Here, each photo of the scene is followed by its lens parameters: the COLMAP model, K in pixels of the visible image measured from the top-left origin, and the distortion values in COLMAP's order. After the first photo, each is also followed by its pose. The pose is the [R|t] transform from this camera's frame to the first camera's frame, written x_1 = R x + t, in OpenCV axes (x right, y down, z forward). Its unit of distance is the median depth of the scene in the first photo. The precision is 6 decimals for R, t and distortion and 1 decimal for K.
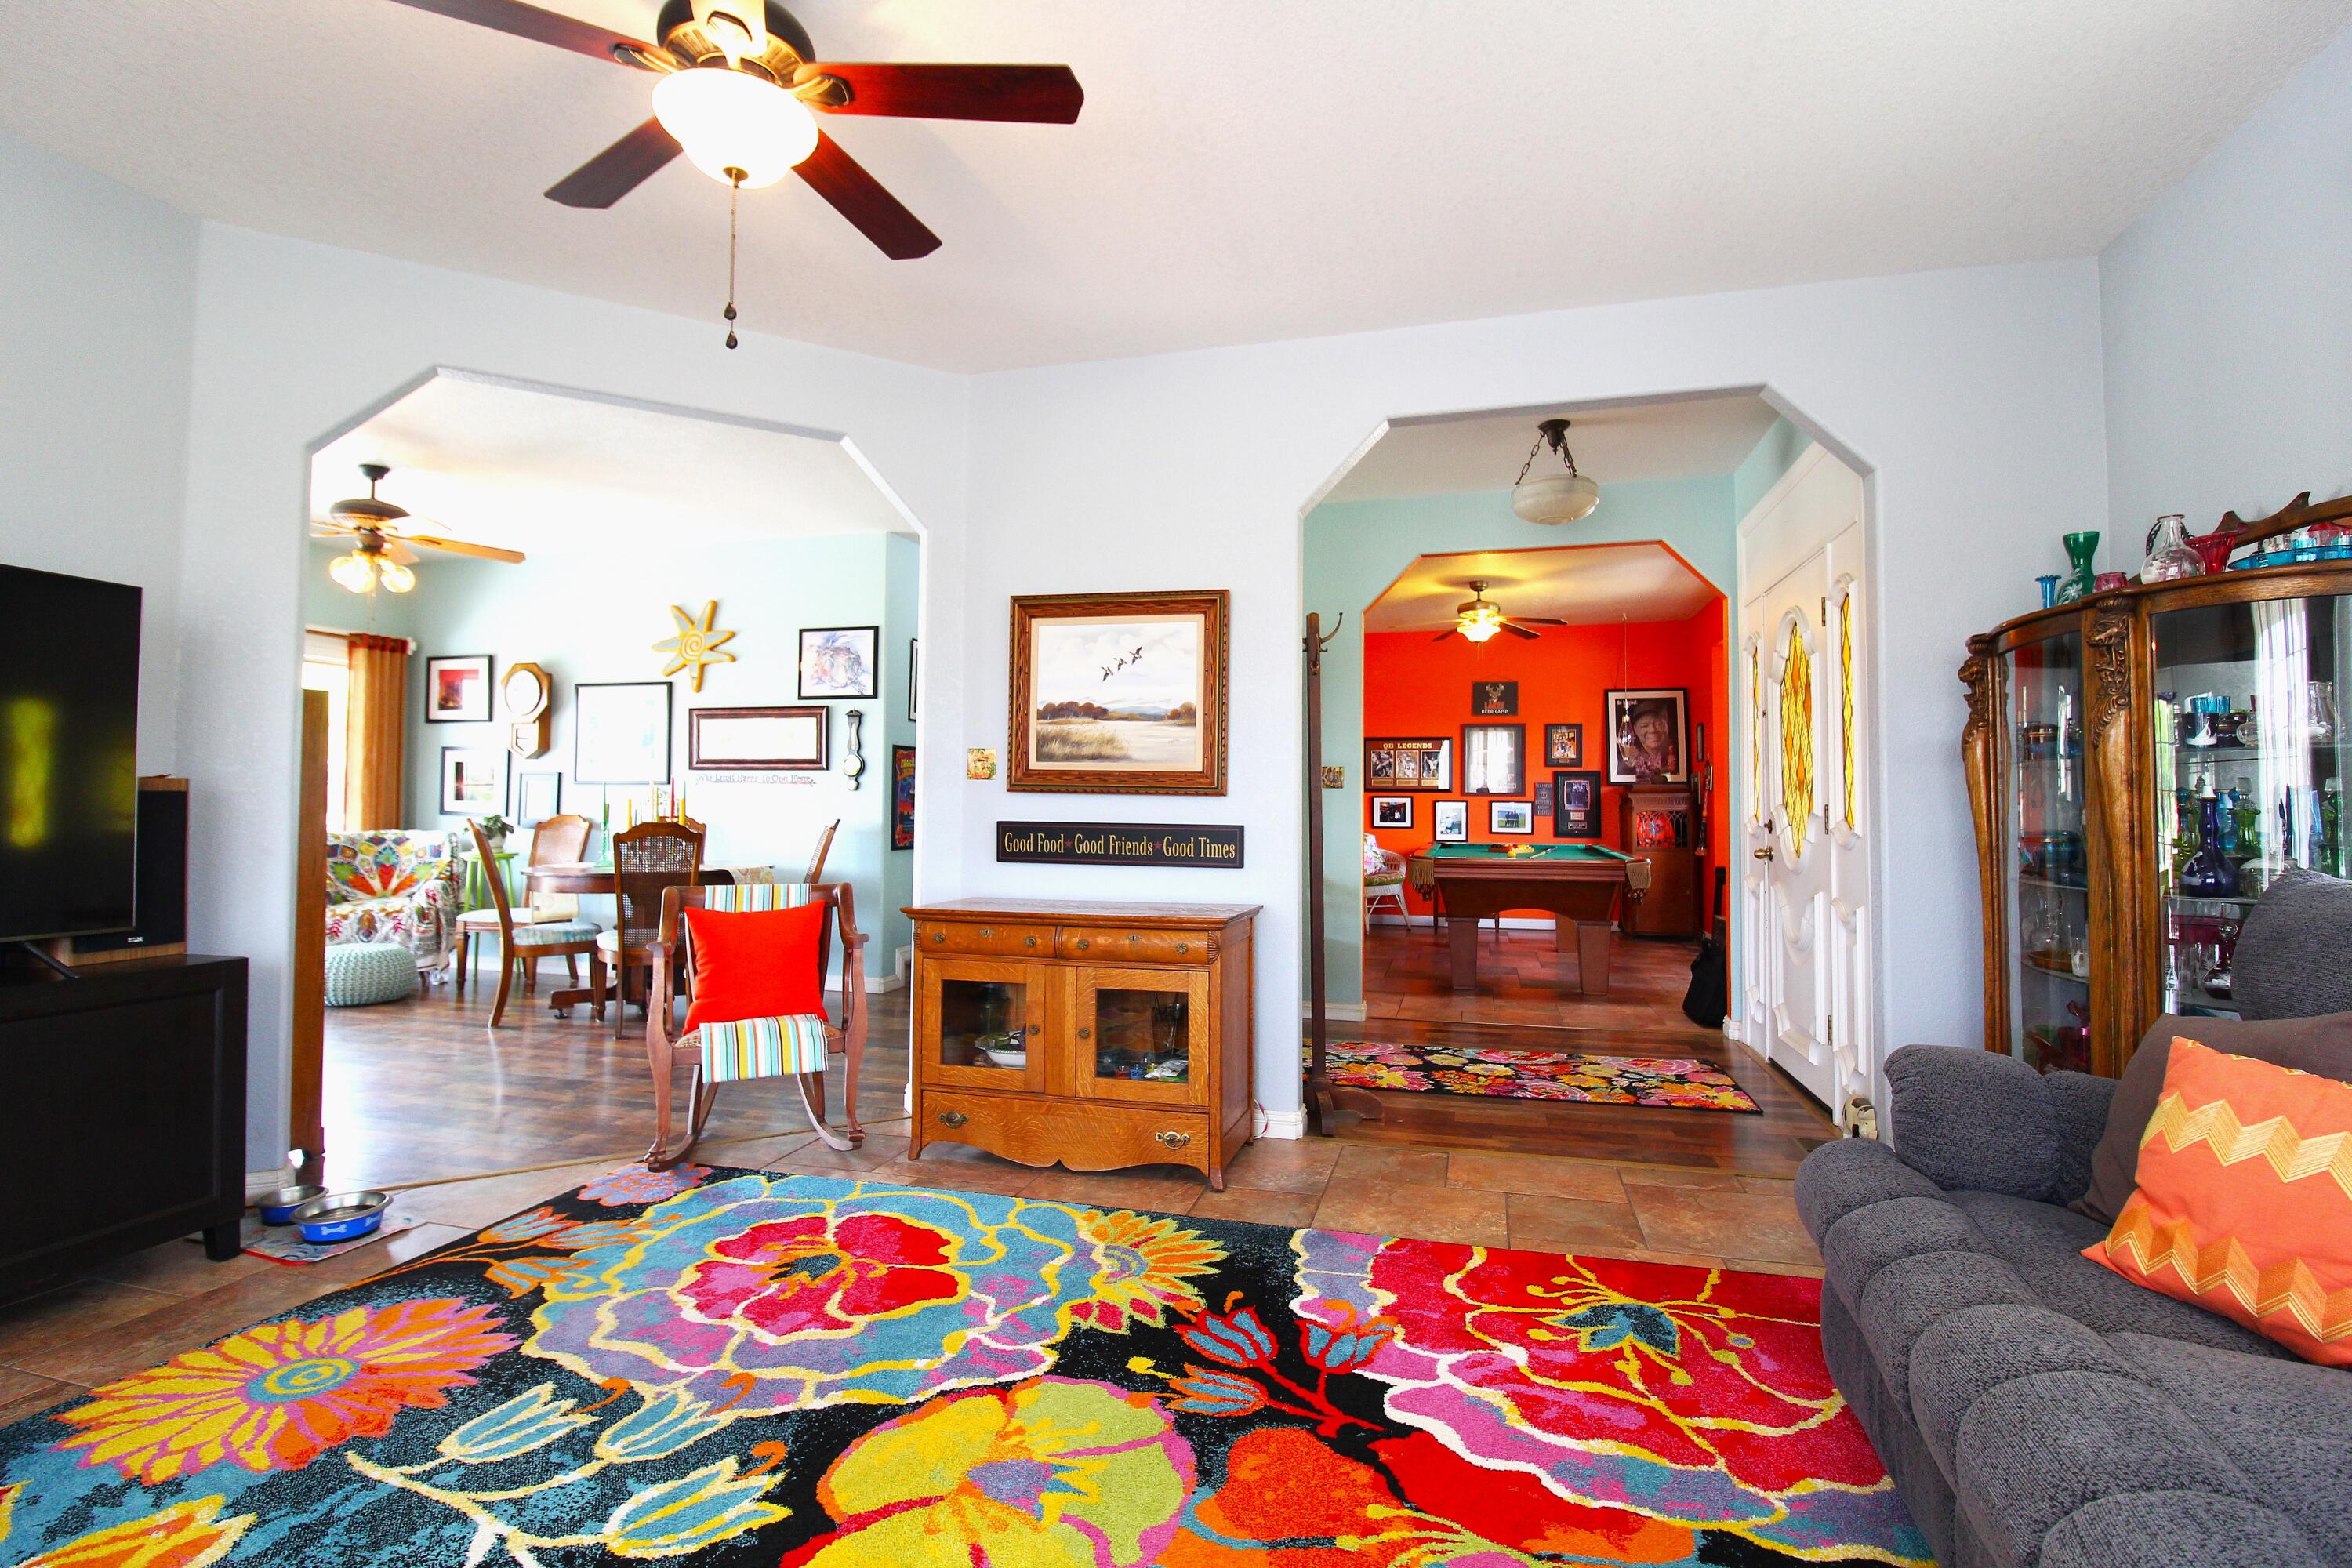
lens RADIAL K [[1089.1, 0, 1192.7], [0, 1089.1, 768.2], [0, 0, 1]] dist [-0.001195, -0.012810]
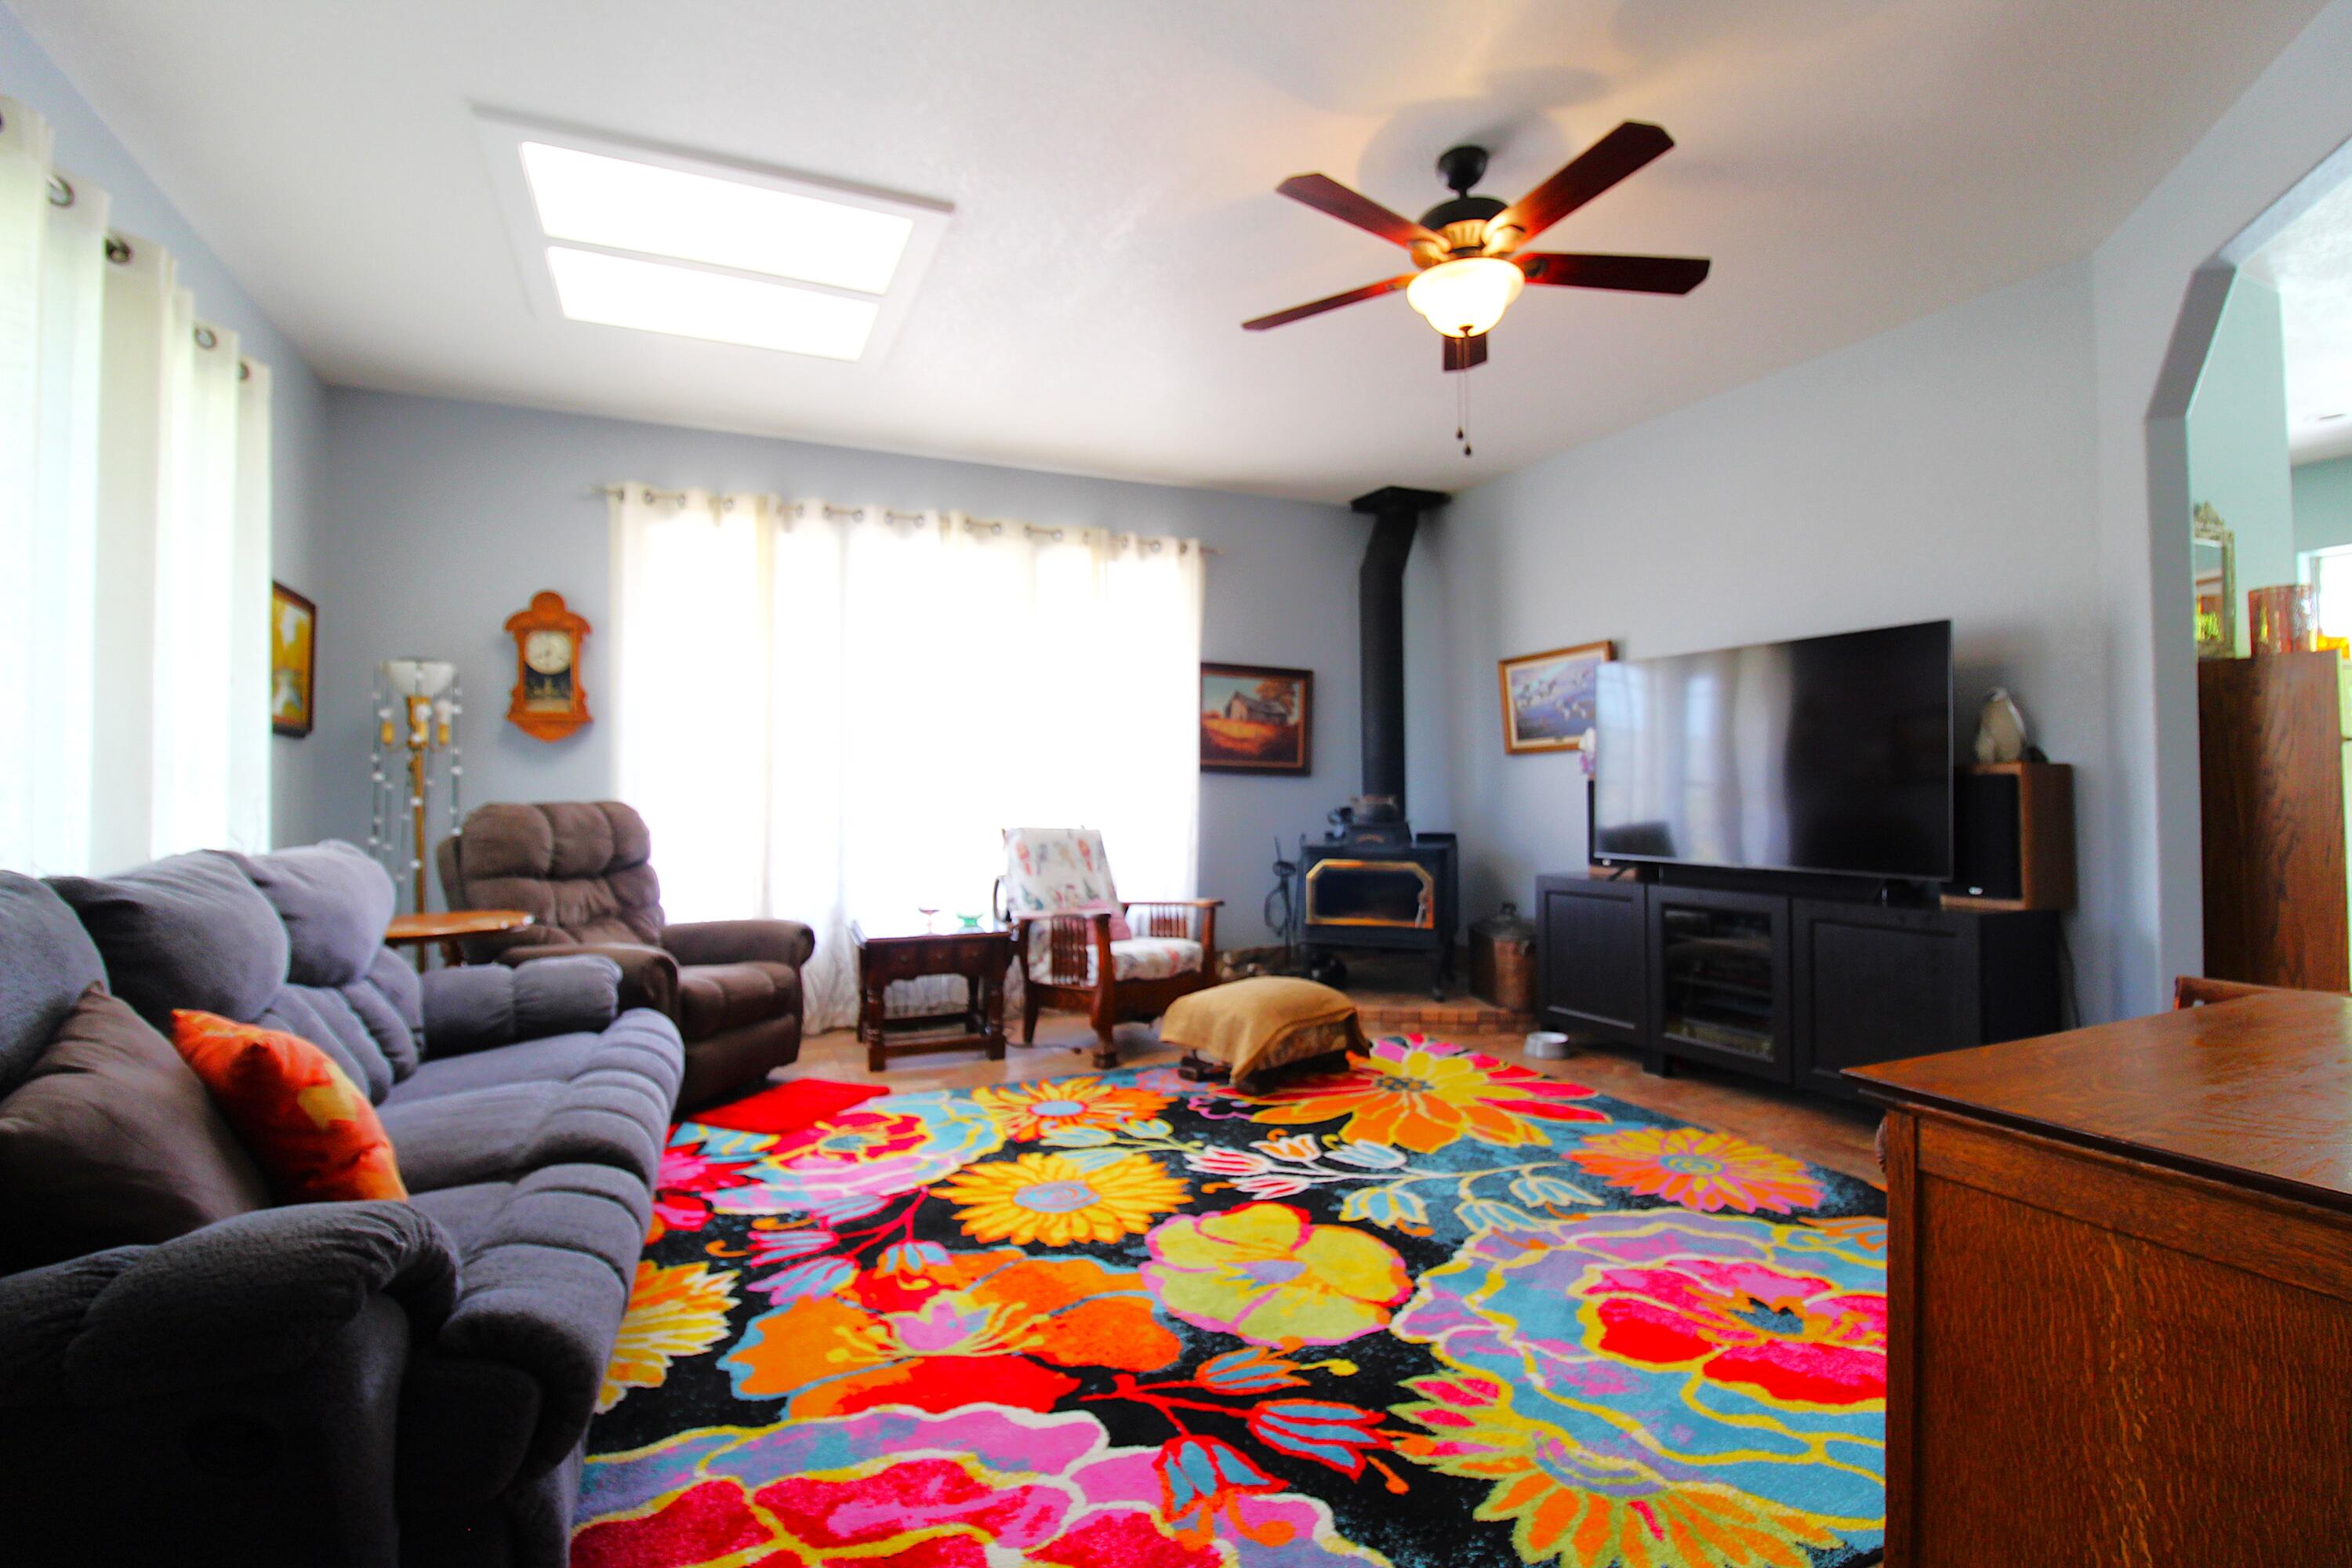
lens RADIAL K [[1091.6, 0, 1194.3], [0, 1091.6, 763.8], [0, 0, 1]] dist [0.000499, -0.012491]
pose [[-0.766112, -0.013548, -0.642564, 0.665507], [0.024980, 0.998395, -0.050833, 0.060217], [0.642221, -0.054995, -0.764544, 1.651680]]
